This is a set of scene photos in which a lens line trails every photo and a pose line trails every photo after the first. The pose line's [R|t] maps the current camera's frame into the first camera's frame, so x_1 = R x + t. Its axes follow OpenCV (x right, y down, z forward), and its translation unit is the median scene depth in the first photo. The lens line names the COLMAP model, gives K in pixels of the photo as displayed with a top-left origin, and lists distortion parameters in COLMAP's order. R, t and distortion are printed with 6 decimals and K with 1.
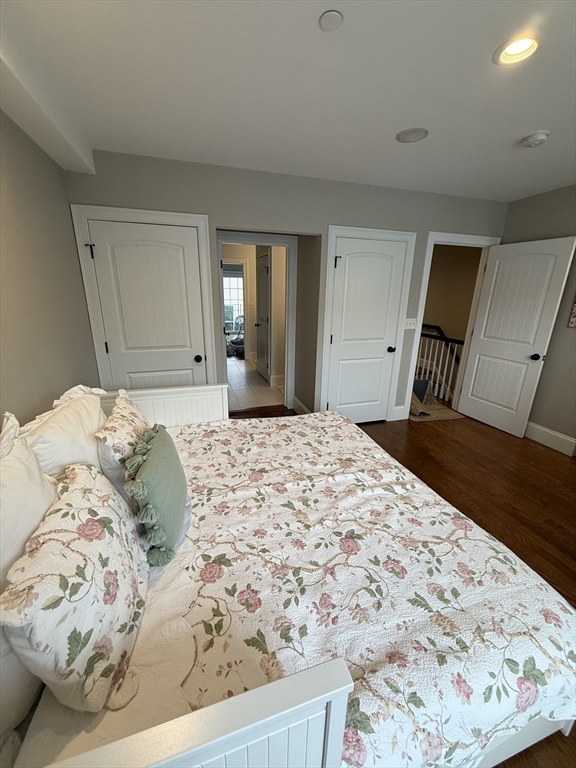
lens RADIAL K [[313.6, 0, 273.3], [0, 313.6, 386.2], [0, 0, 1]] dist [0.001270, 0.000057]
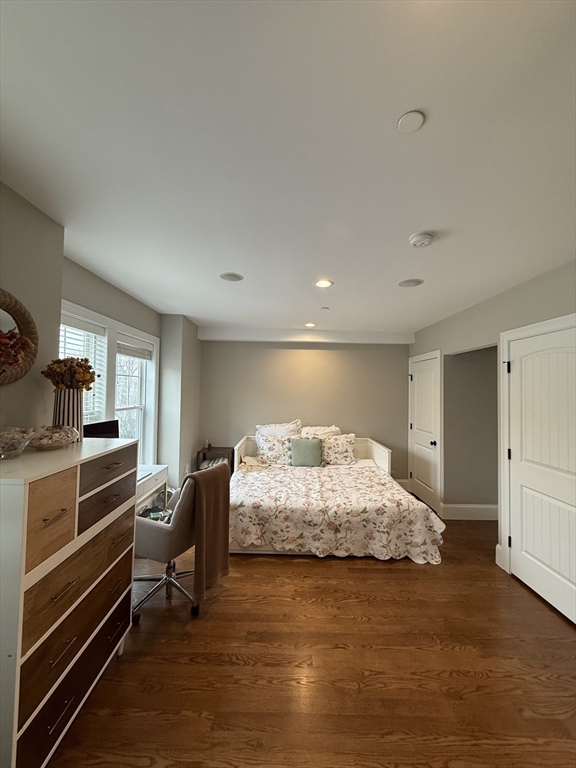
lens RADIAL K [[306.8, 0, 286.6], [0, 306.8, 382.6], [0, 0, 1]] dist [0.002462, 0.000206]
pose [[-0.301855, -0.038286, -0.952585, 1.467818], [-0.294821, 0.953964, 0.055082, -0.257647], [0.906622, 0.297468, -0.299247, 0.835107]]
